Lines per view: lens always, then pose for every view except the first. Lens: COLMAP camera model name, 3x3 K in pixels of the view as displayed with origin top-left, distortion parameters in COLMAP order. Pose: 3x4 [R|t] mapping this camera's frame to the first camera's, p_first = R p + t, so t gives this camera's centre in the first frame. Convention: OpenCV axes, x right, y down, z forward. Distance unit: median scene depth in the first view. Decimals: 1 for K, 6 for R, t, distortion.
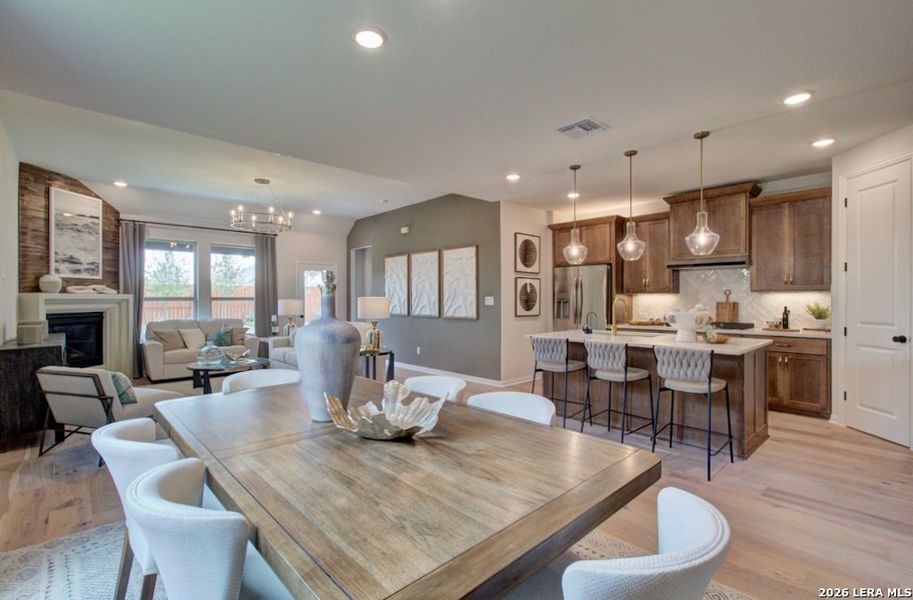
lens RADIAL K [[419.9, 0, 457.2], [0, 419.9, 299.5], [0, 0, 1]] dist [-0.008894, 0.004233]
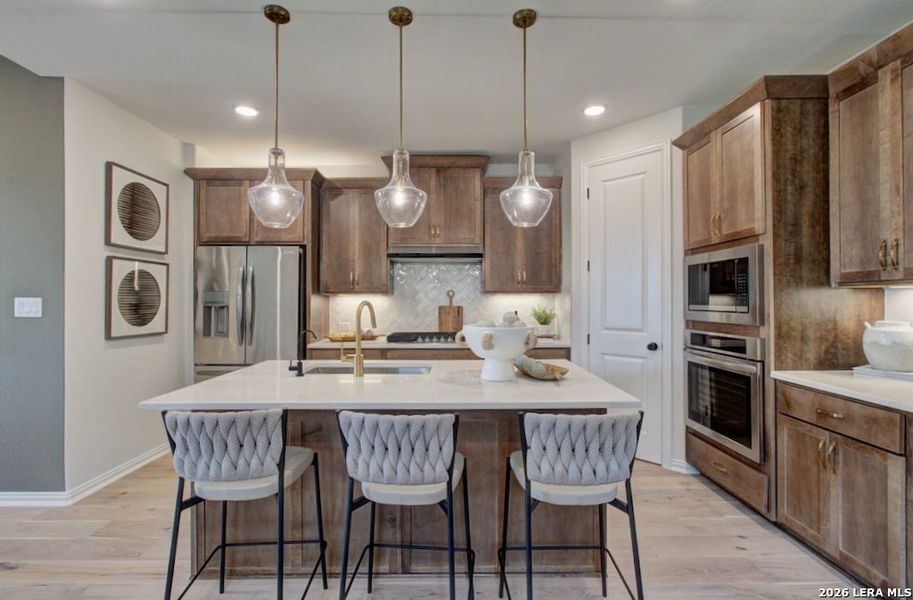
lens RADIAL K [[419.9, 0, 456.9], [0, 419.9, 298.8], [0, 0, 1]] dist [-0.008894, 0.004233]
pose [[0.673798, 0.004435, 0.738902, 0.062420], [0.002143, 0.999966, -0.007956, -0.001313], [-0.738912, 0.006945, 0.673766, 0.438997]]
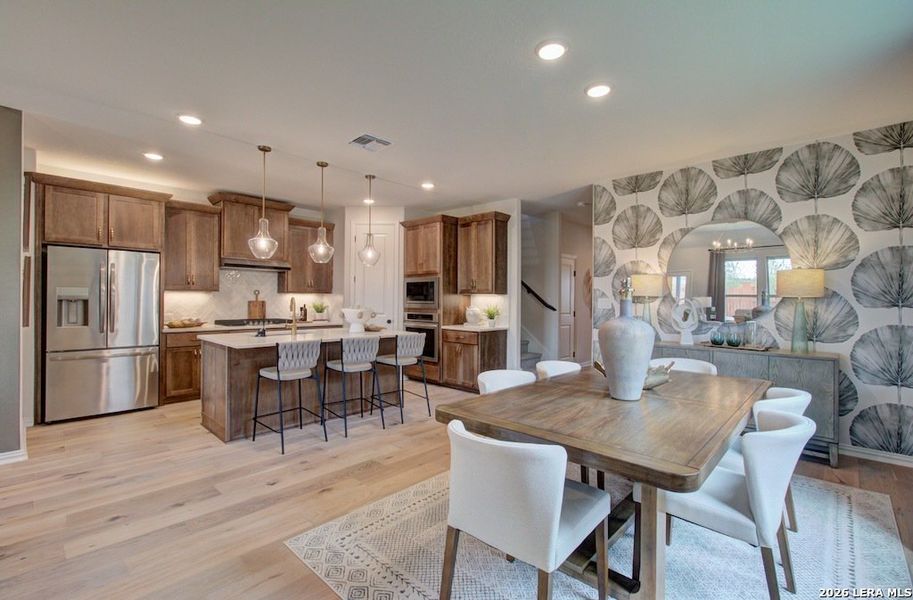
lens RADIAL K [[419.9, 0, 450.3], [0, 419.9, 300.8], [0, 0, 1]] dist [-0.008894, 0.004233]
pose [[-0.058126, 0.001483, 0.998308, -0.493601], [-0.004676, 0.999988, -0.001757, 0.004423], [-0.998298, -0.004770, -0.058118, 0.526869]]
